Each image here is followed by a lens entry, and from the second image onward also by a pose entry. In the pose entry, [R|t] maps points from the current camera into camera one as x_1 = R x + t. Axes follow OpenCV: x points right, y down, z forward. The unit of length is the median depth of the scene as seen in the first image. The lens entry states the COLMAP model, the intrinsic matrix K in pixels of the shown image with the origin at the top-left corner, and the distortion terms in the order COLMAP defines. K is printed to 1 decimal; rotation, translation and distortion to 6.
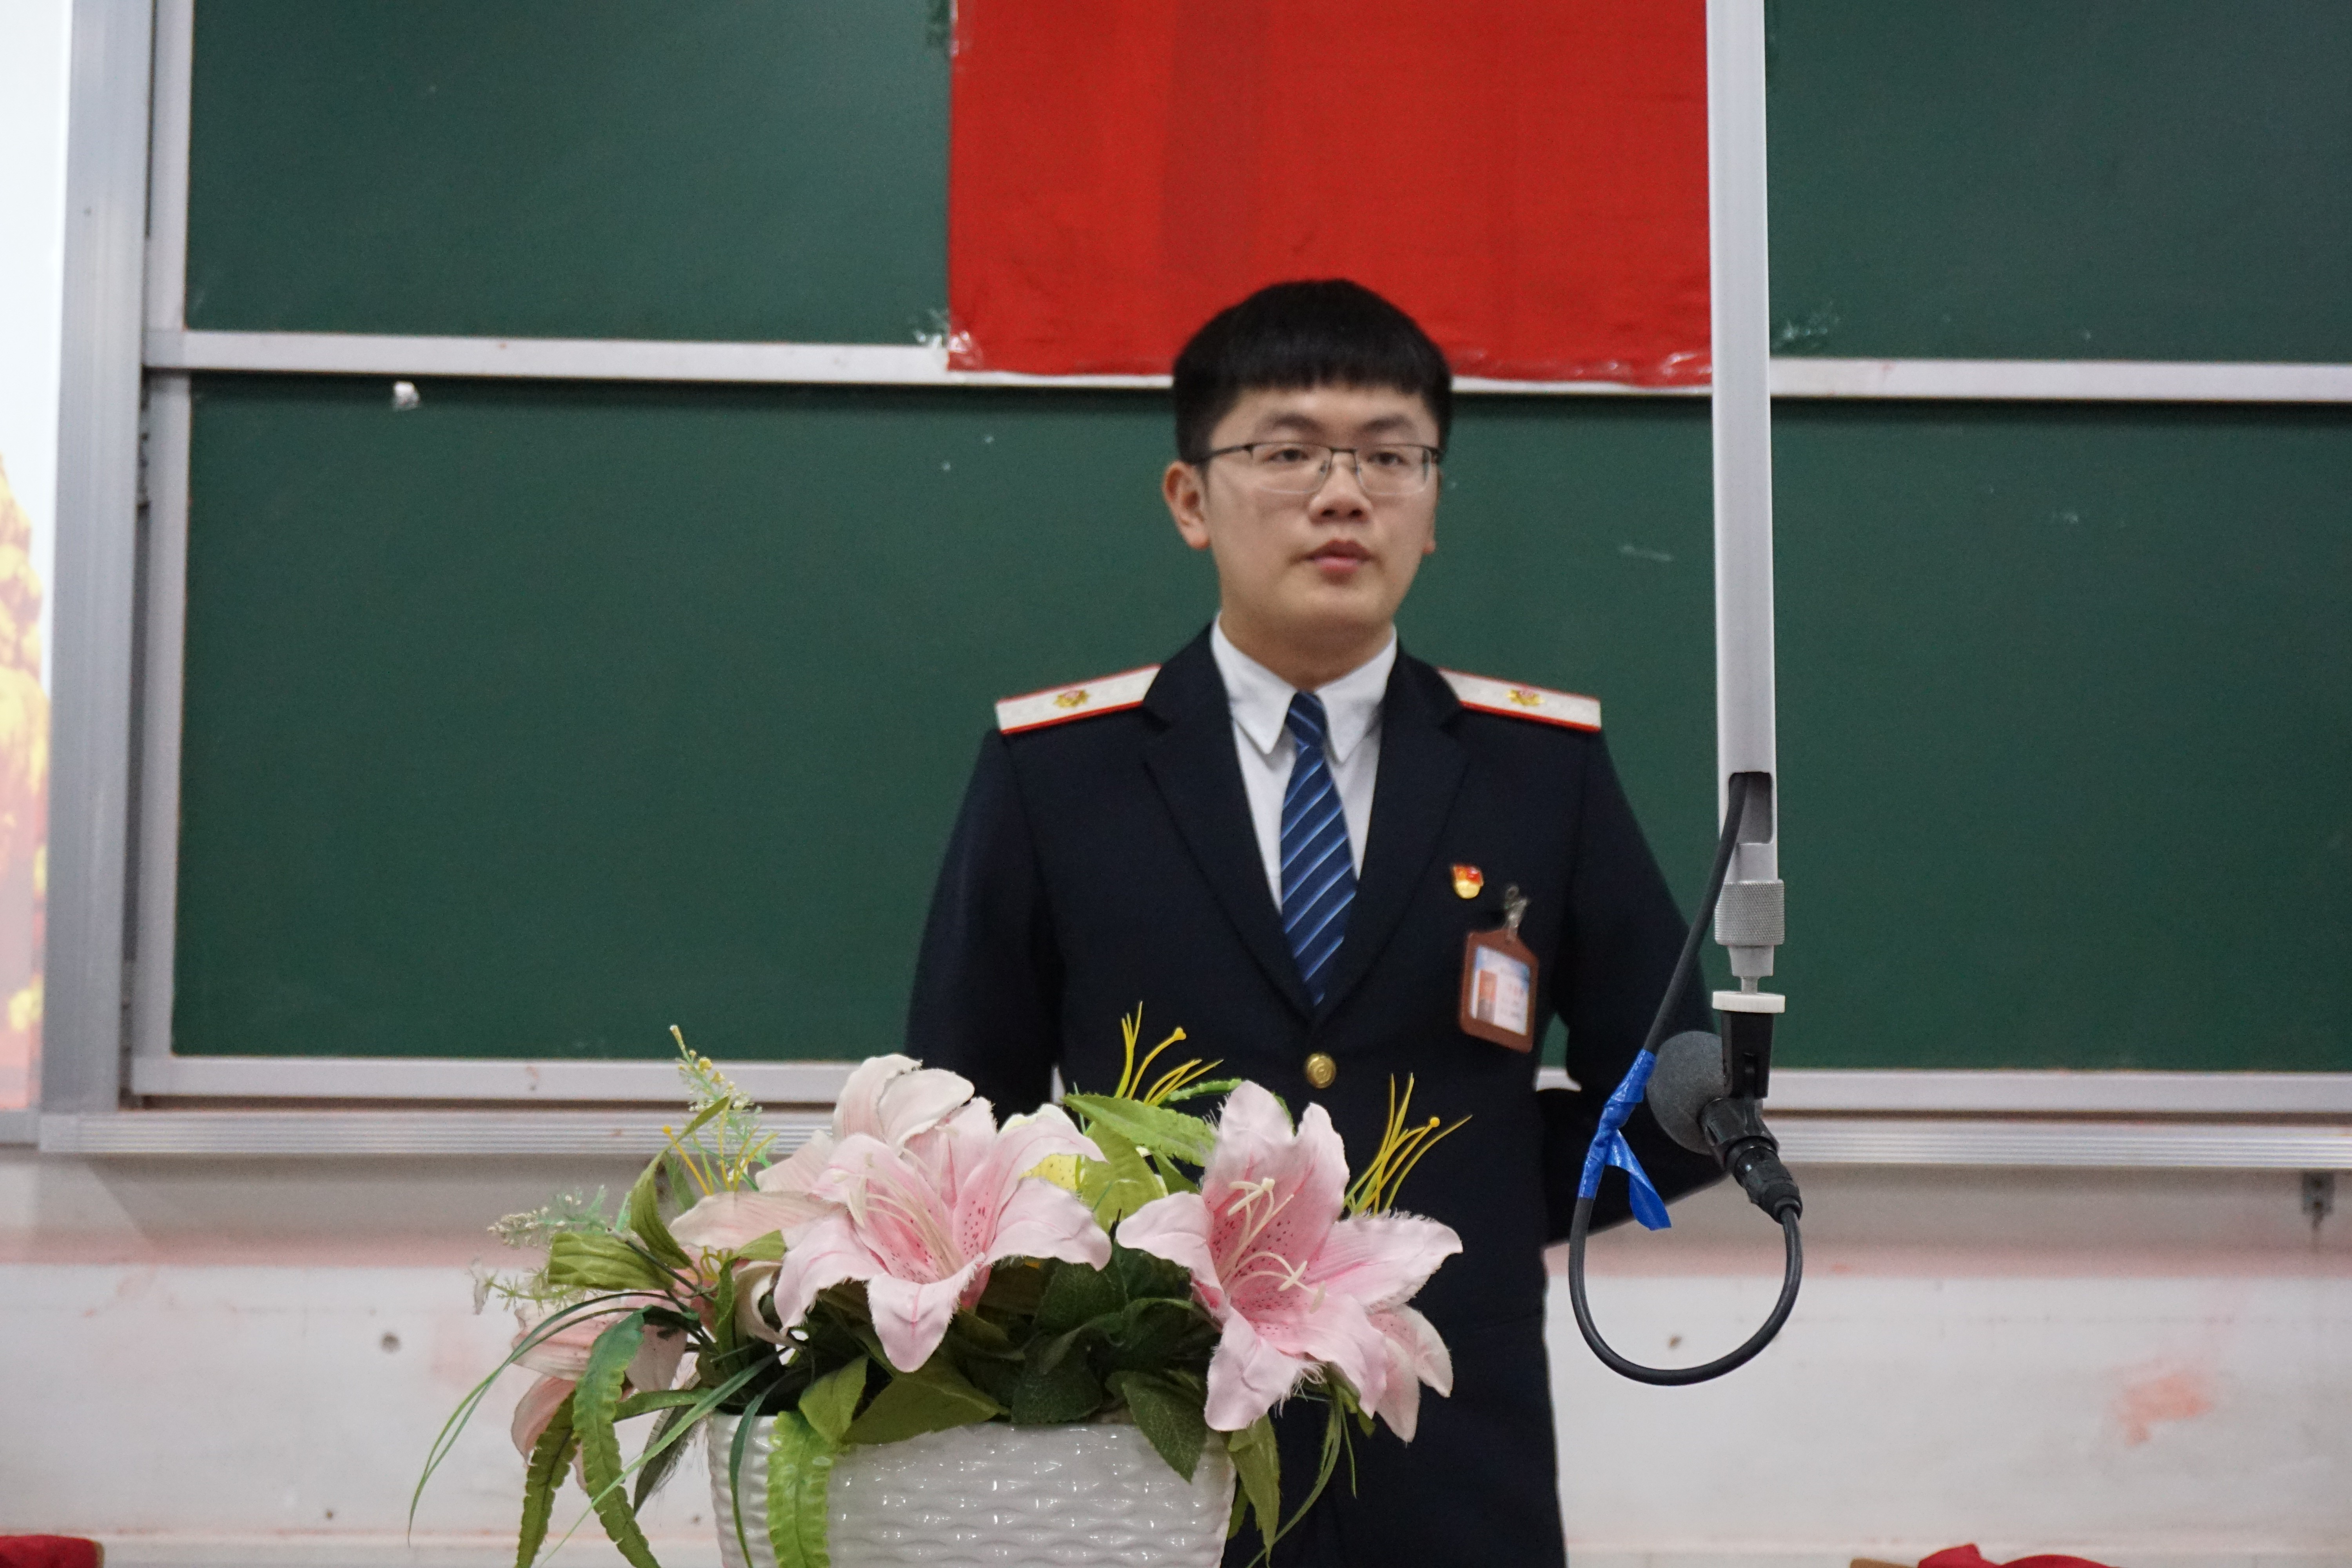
lens RADIAL K [[3013.3, 0, 1177.9], [0, 3013.3, 788.9], [0, 0, 1]] dist [-0.004041, 0.086981]
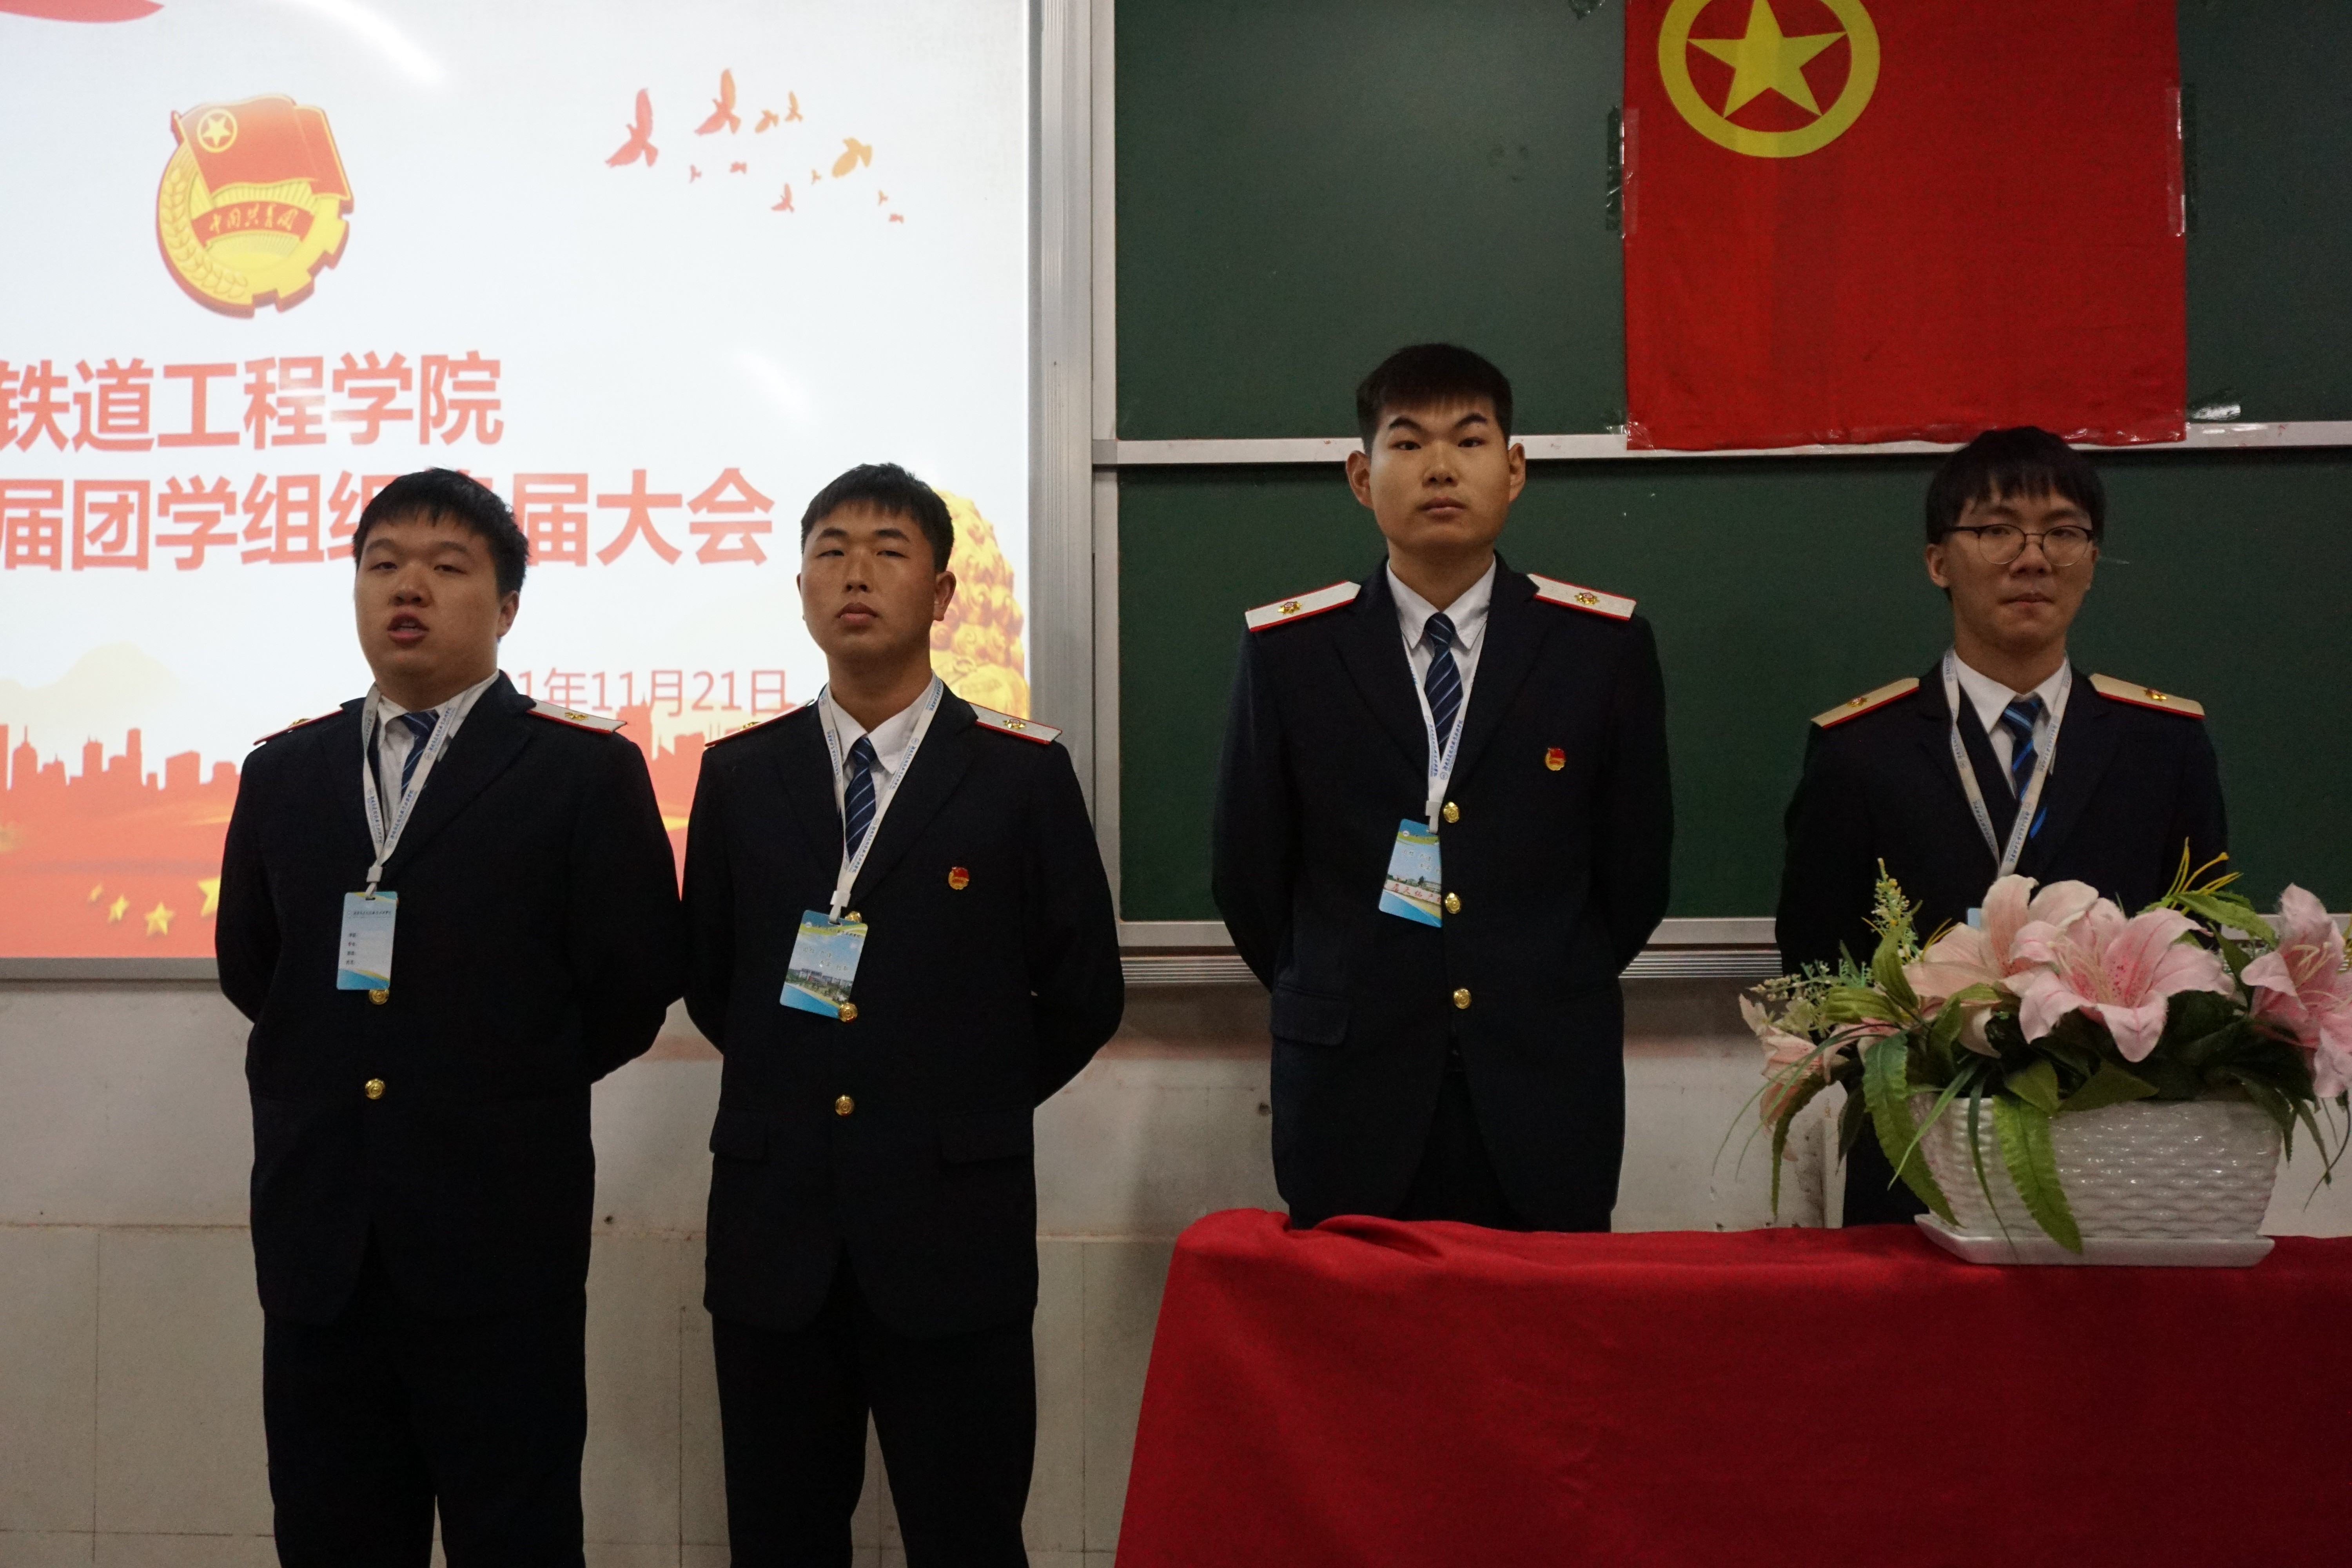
lens RADIAL K [[2173.5, 0, 1181.6], [0, 2173.5, 781.7], [0, 0, 1]] dist [-0.013816, 0.000149]
pose [[0.996441, -0.020263, -0.081822, -0.459853], [0.021107, 0.999732, 0.009462, 0.020699], [0.081608, -0.011156, 0.996602, -0.176758]]
